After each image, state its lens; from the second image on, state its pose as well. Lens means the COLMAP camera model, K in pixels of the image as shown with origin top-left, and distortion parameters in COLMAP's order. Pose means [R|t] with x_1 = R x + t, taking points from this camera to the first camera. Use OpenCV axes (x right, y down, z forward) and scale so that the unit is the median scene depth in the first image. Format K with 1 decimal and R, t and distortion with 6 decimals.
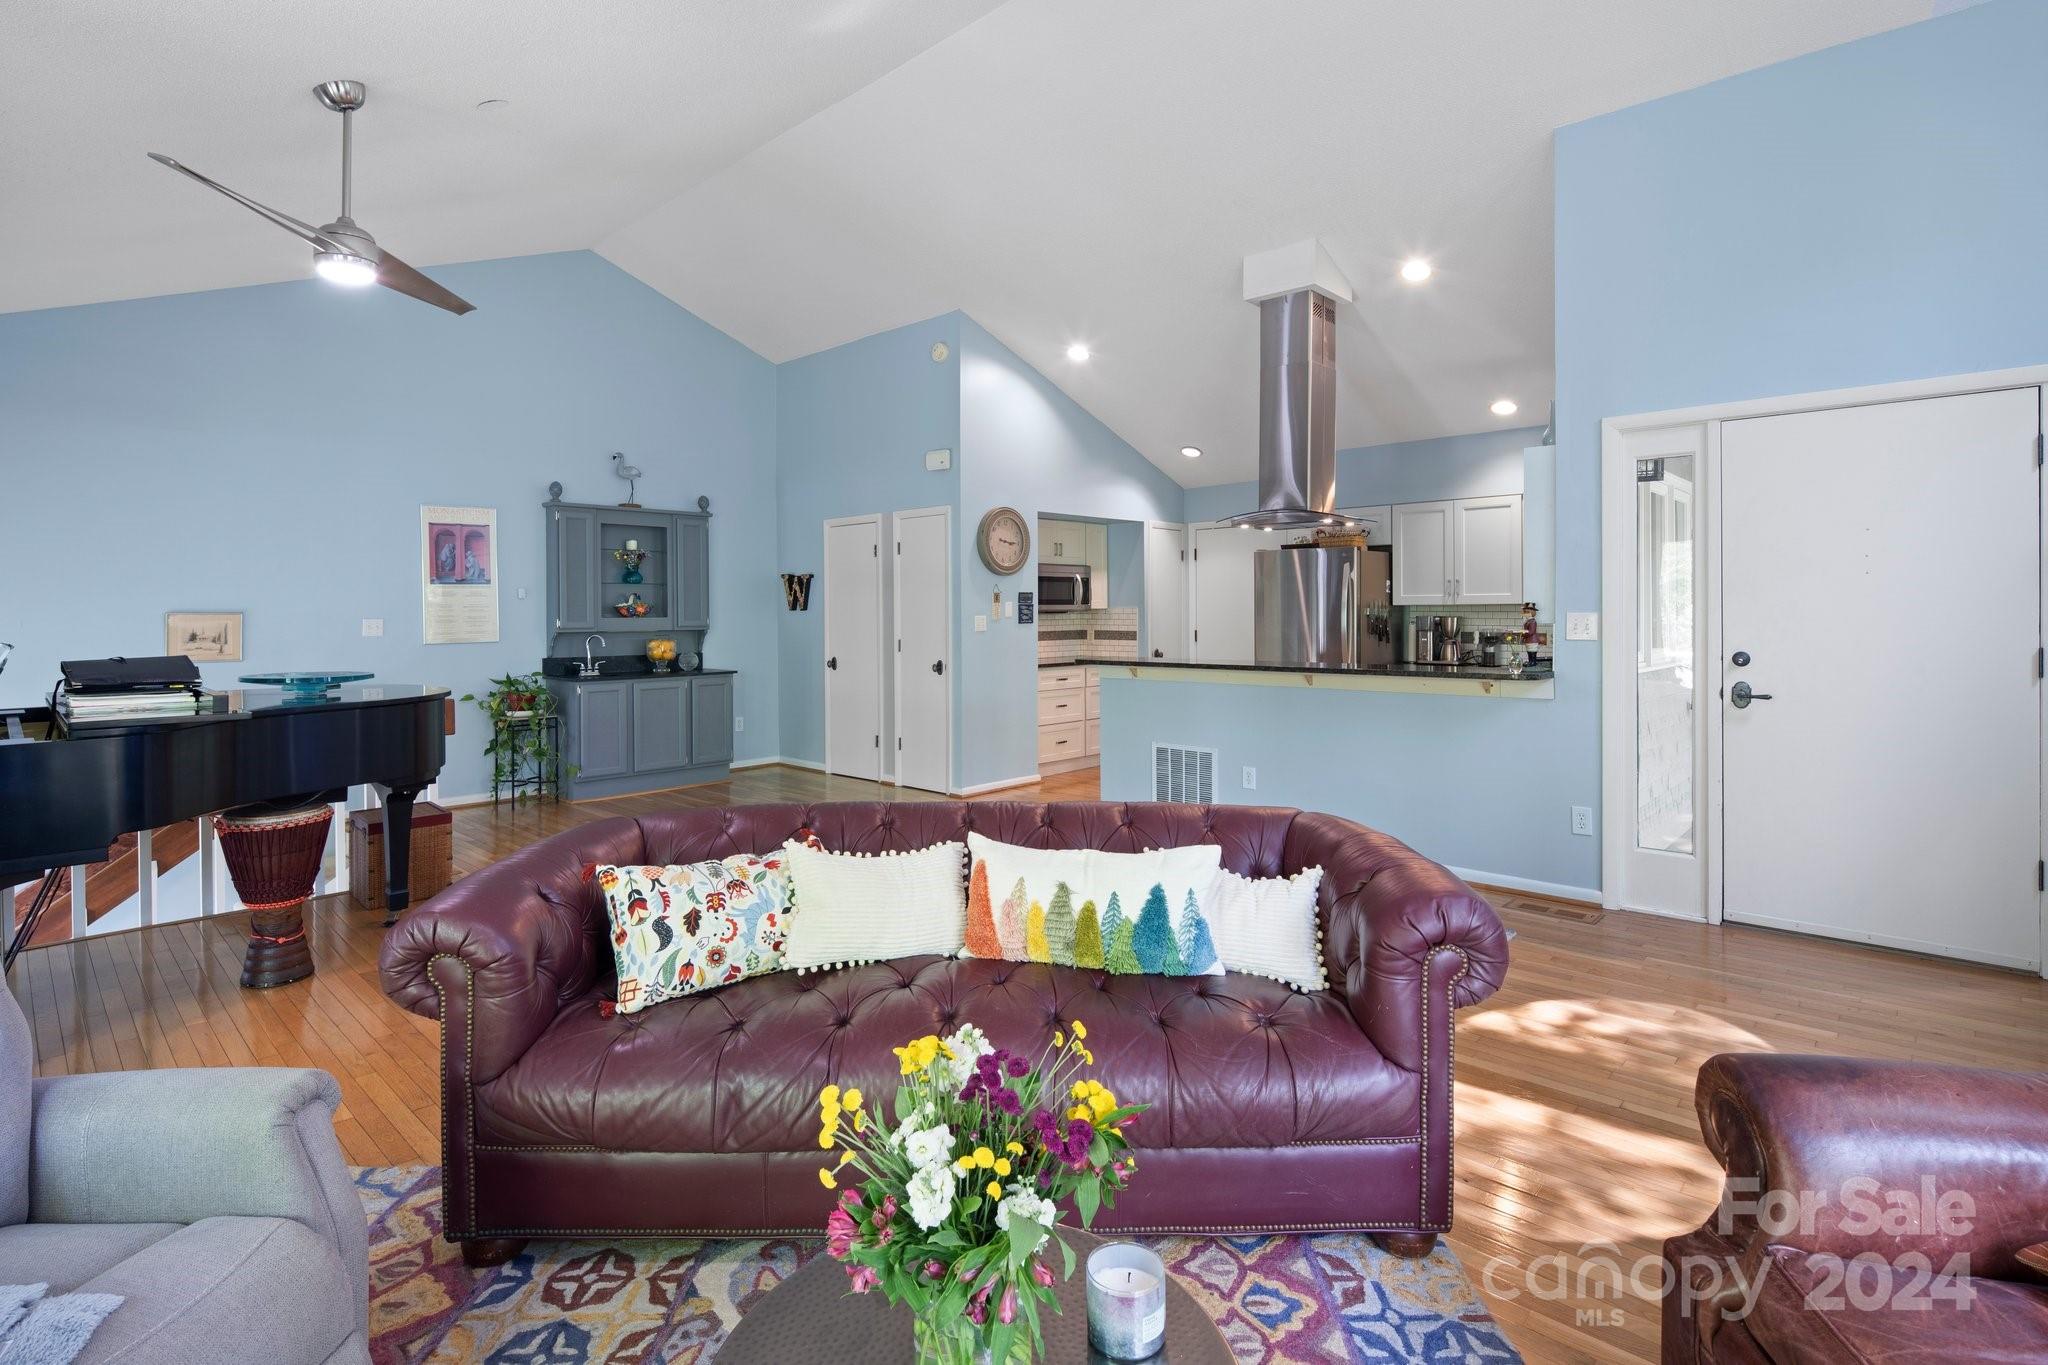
lens RADIAL K [[1015.9, 0, 1020.9], [0, 1015.9, 611.9], [0, 0, 1]] dist [0.000253, -0.000136]
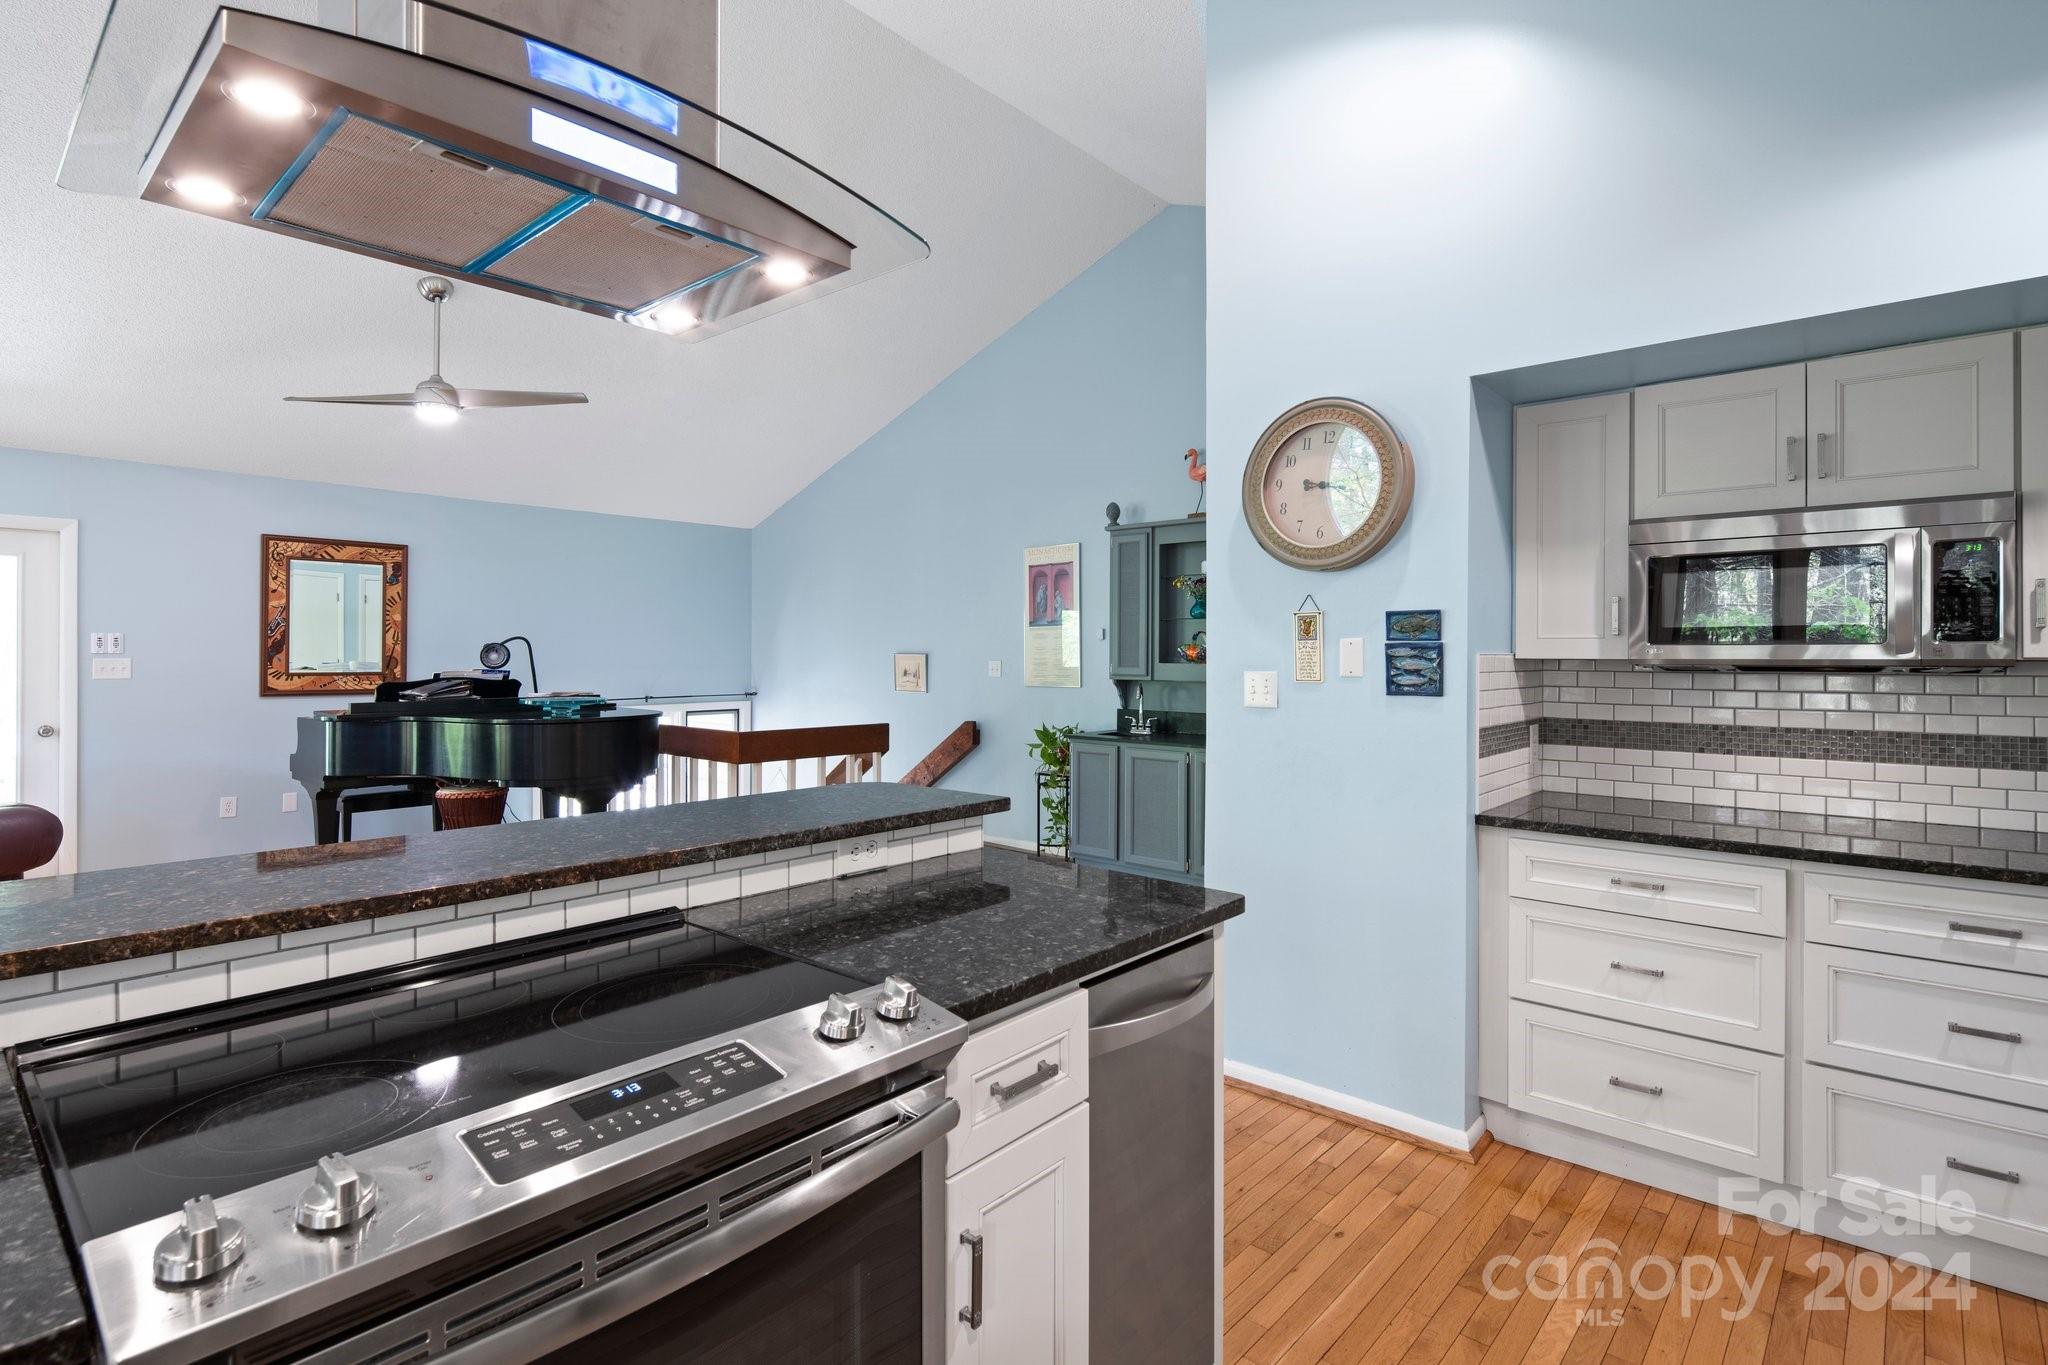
lens RADIAL K [[1001.5, 0, 1022.6], [0, 1001.5, 669.1], [0, 0, 1]] dist [-0.000928, -0.000955]
pose [[0.032819, 0.020525, -0.999251, 0.376956], [-0.005780, 0.999776, 0.020346, -0.005098], [0.999445, 0.005108, 0.032930, 0.889442]]
